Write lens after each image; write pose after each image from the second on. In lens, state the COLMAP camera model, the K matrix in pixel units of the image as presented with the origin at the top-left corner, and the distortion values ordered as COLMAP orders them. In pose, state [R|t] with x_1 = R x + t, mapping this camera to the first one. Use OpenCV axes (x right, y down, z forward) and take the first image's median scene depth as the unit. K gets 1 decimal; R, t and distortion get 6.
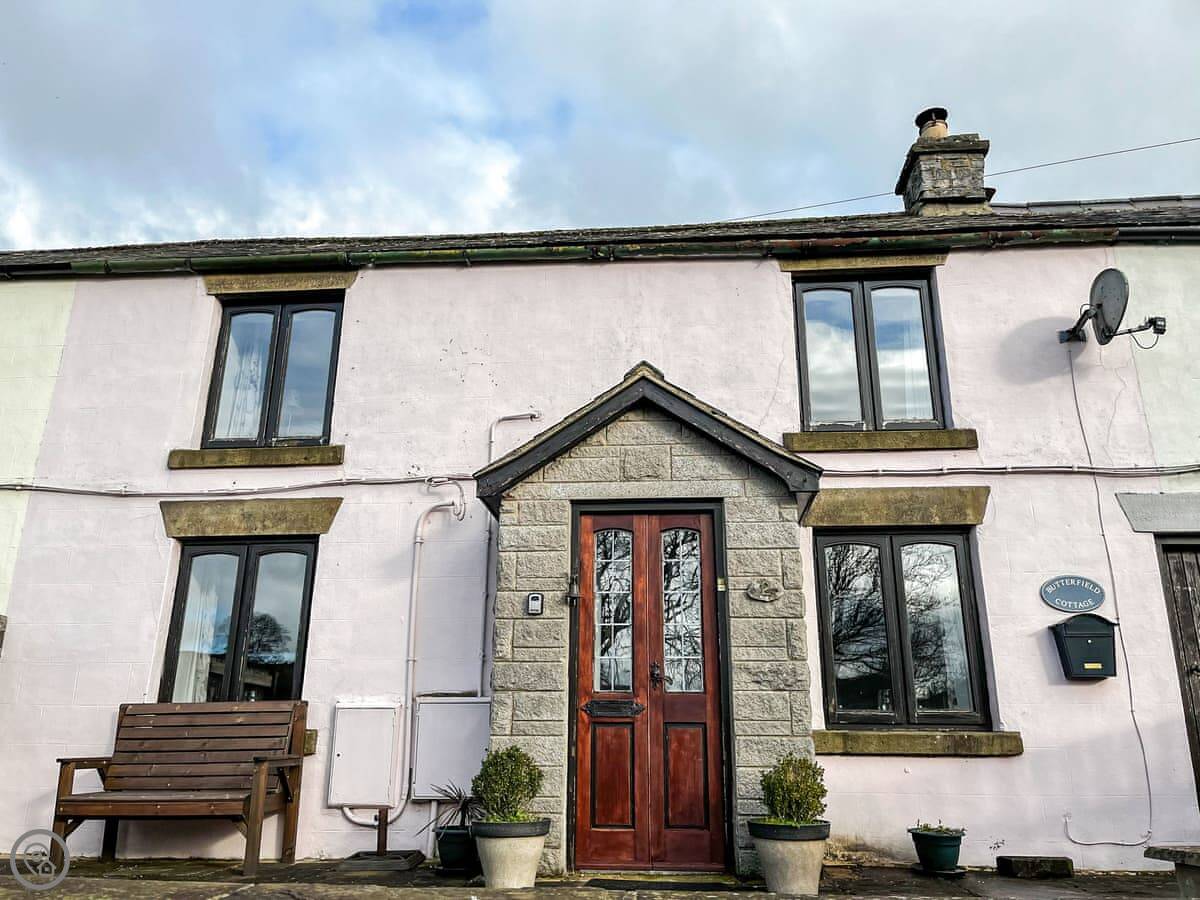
lens RADIAL K [[920.0, 0, 600.0], [0, 920.0, 450.0], [0, 0, 1]] dist [0.069077, -0.096759]
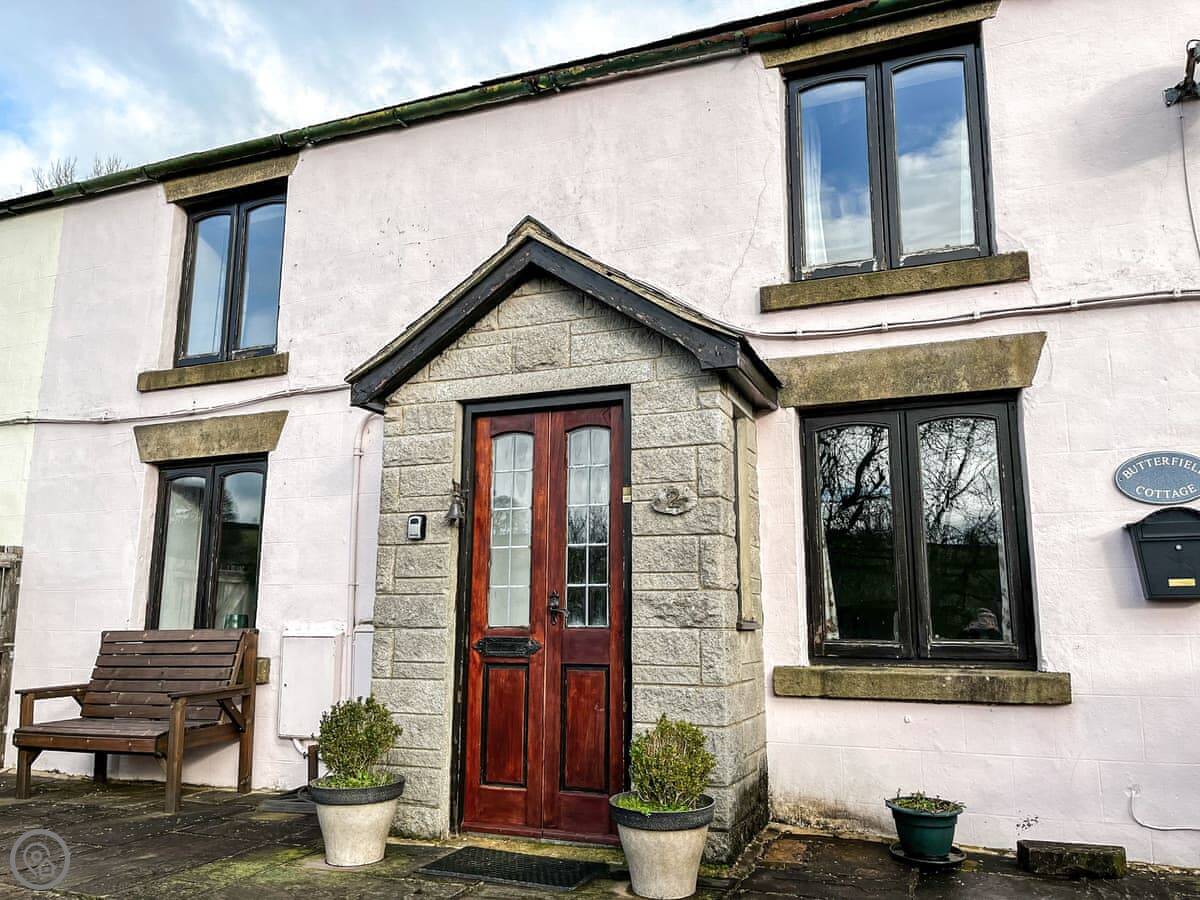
lens RADIAL K [[920.0, 0, 600.0], [0, 920.0, 450.0], [0, 0, 1]] dist [0.069077, -0.096759]
pose [[0.954622, -0.058207, -0.292078, 0.307427], [0.097970, 0.987508, 0.123406, 0.007890], [0.281246, -0.146421, 0.948399, 0.227773]]
